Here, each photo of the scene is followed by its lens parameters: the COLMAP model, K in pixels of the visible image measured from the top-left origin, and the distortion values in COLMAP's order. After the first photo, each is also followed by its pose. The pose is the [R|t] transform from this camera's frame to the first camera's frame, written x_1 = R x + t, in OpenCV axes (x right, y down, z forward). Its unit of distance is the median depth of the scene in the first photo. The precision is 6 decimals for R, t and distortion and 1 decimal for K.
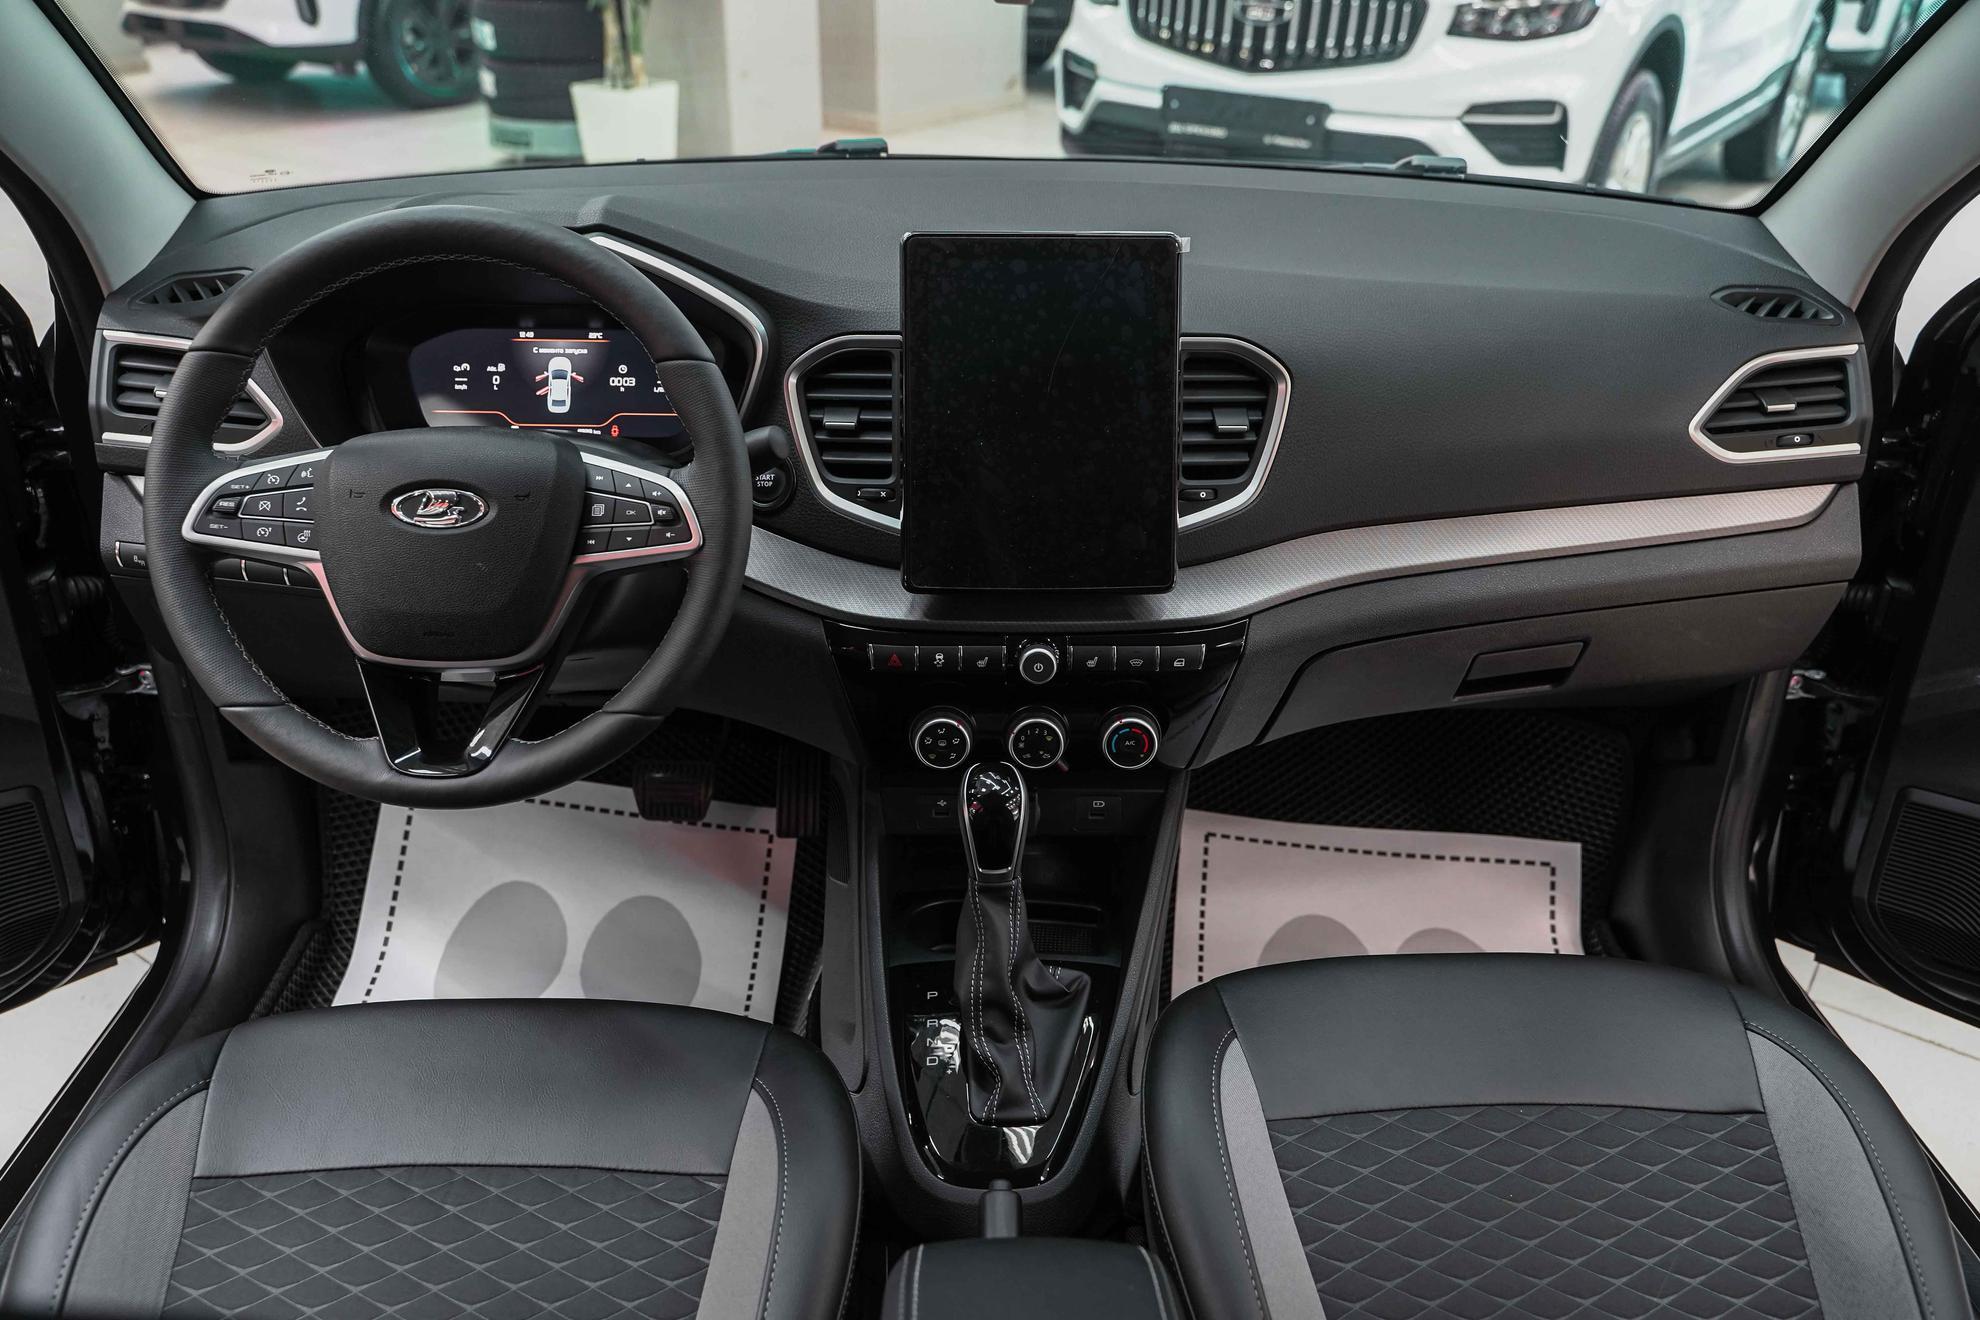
lens RADIAL K [[1541.7, 0, 990.0], [0, 1541.7, 660.0], [0, 0, 1]] dist [-0.023465, -0.007415]
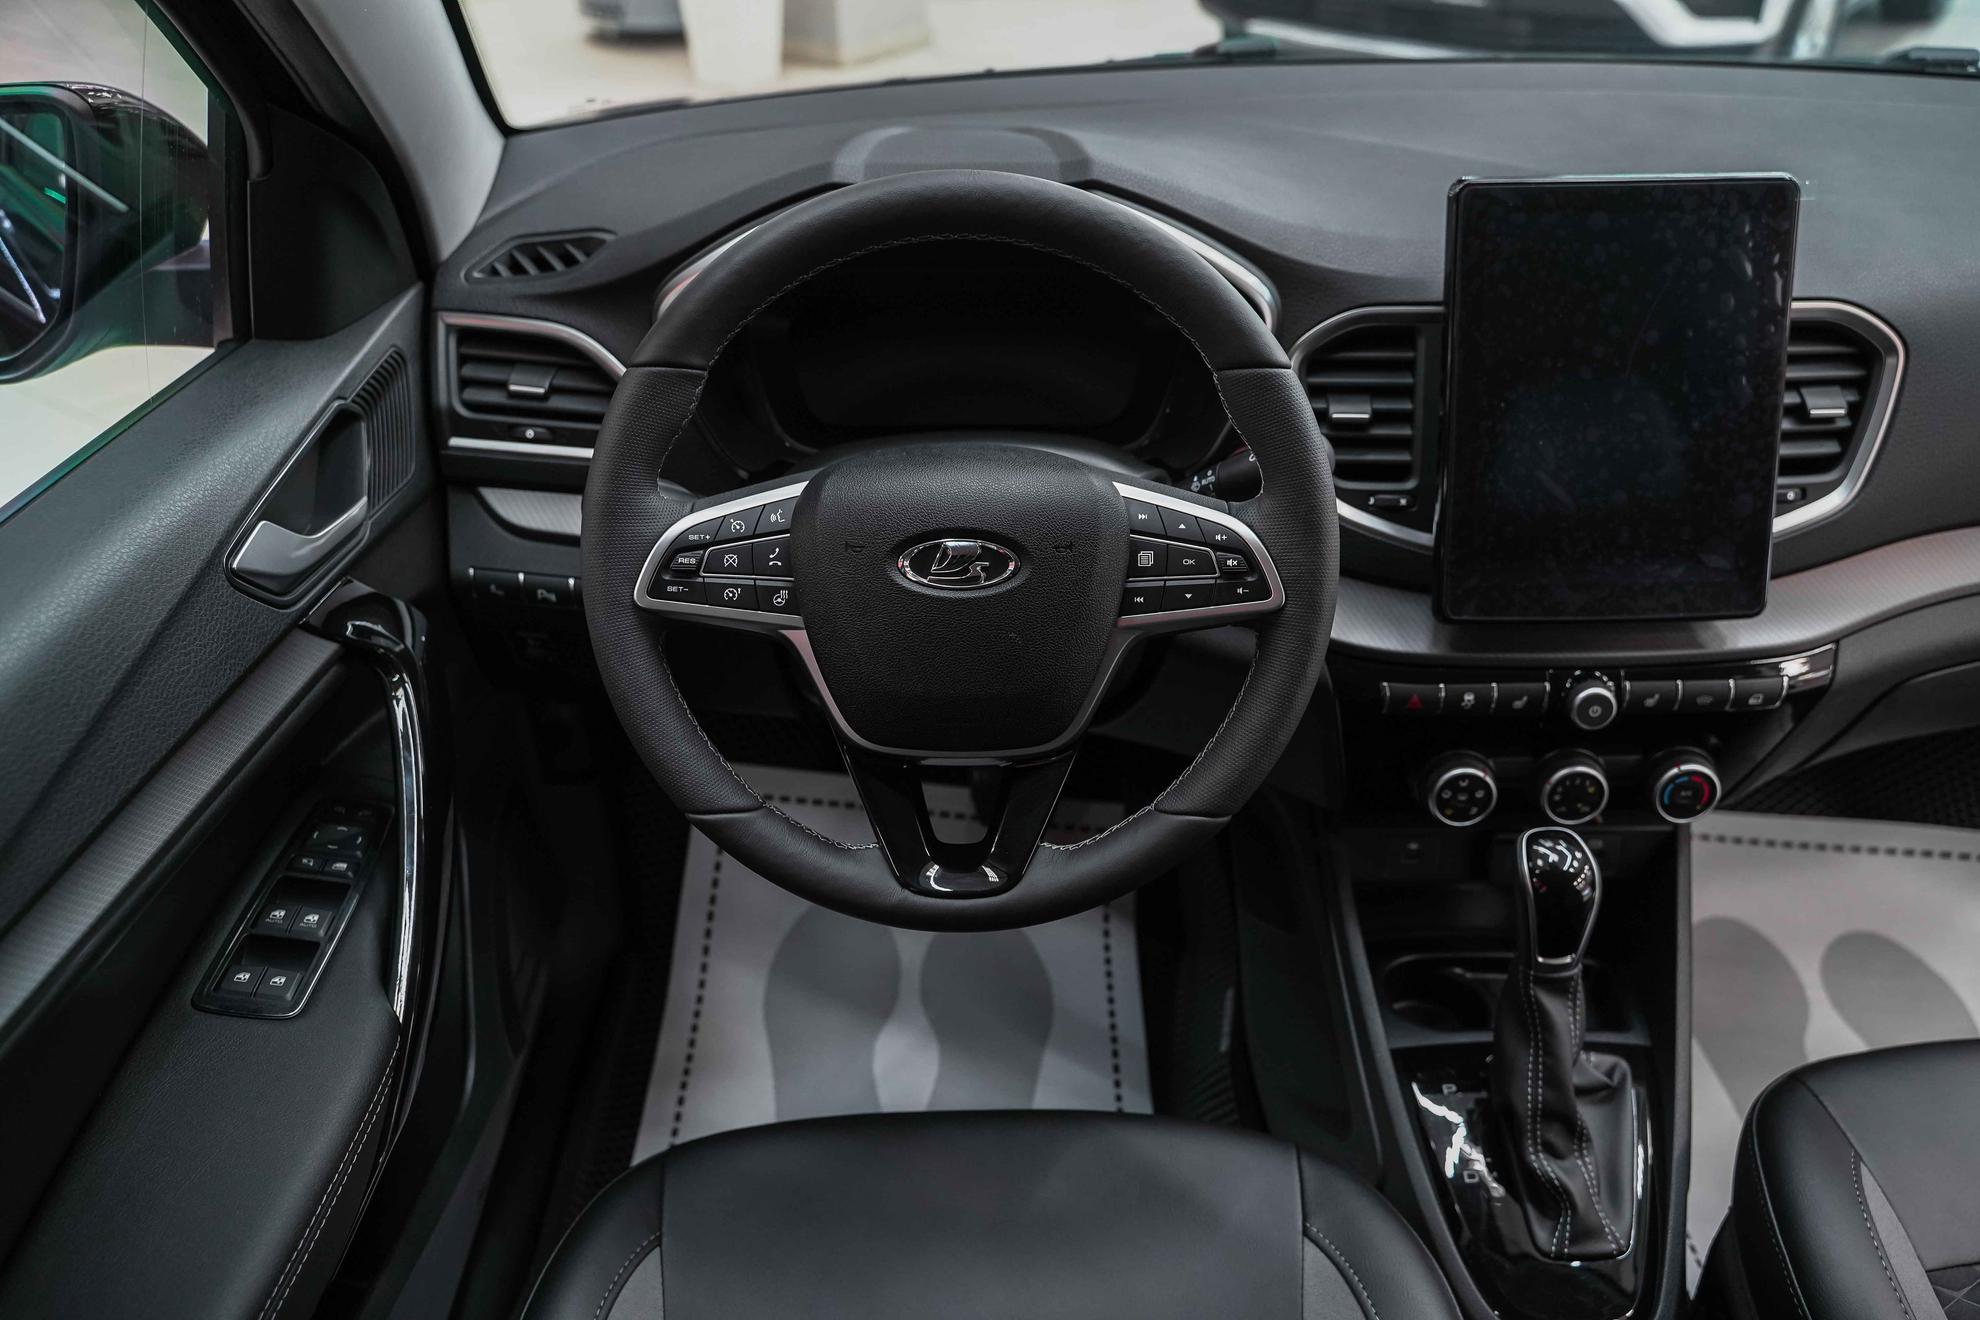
lens RADIAL K [[1541.7, 0, 990.0], [0, 1541.7, 660.0], [0, 0, 1]] dist [-0.023465, -0.007415]
pose [[0.999306, -0.012053, -0.035245, -0.271433], [0.015158, 0.995898, 0.089204, -0.103661], [0.034025, -0.089676, 0.995390, 0.173816]]
